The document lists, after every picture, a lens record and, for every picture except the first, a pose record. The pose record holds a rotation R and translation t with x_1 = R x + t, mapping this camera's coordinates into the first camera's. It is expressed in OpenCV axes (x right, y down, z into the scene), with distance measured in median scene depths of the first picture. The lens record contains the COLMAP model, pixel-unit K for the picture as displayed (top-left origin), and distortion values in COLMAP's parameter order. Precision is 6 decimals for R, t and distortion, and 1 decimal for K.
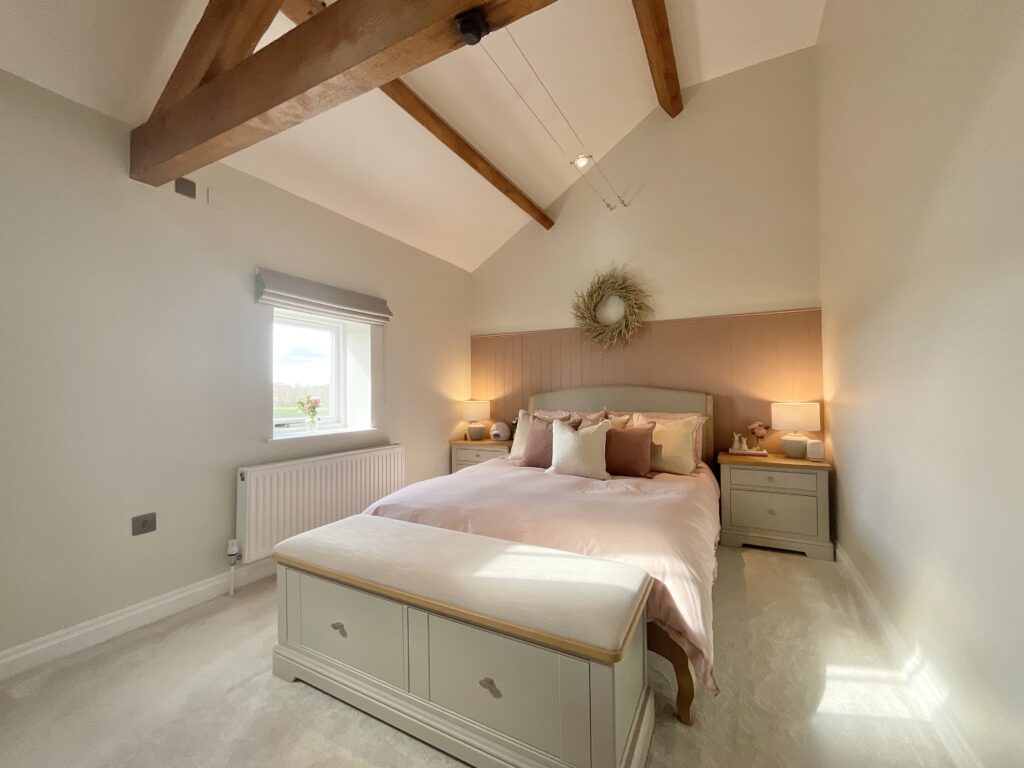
lens RADIAL K [[417.5, 0, 512.0], [0, 417.5, 384.0], [0, 0, 1]] dist [-0.009798, 0.000289]
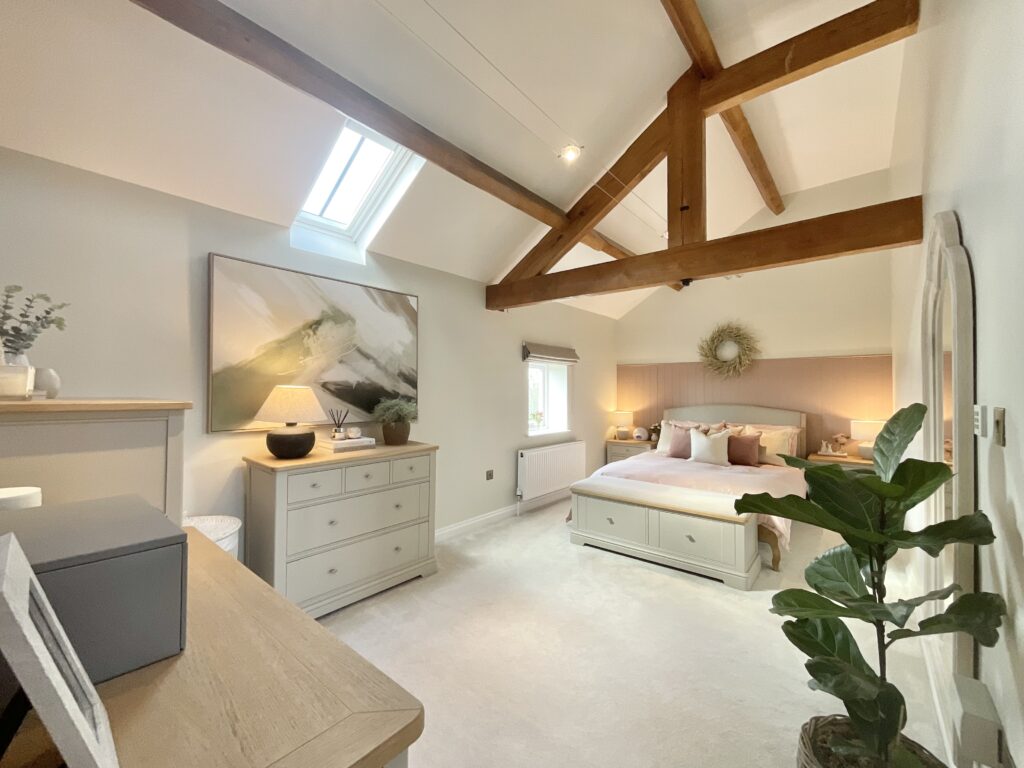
lens RADIAL K [[417.5, 0, 512.0], [0, 417.5, 384.0], [0, 0, 1]] dist [-0.009798, 0.000289]
pose [[0.978355, 0.005722, -0.206856, -0.218360], [-0.005394, 0.999983, 0.002148, -0.075152], [0.206865, -0.000986, 0.978369, -0.626255]]
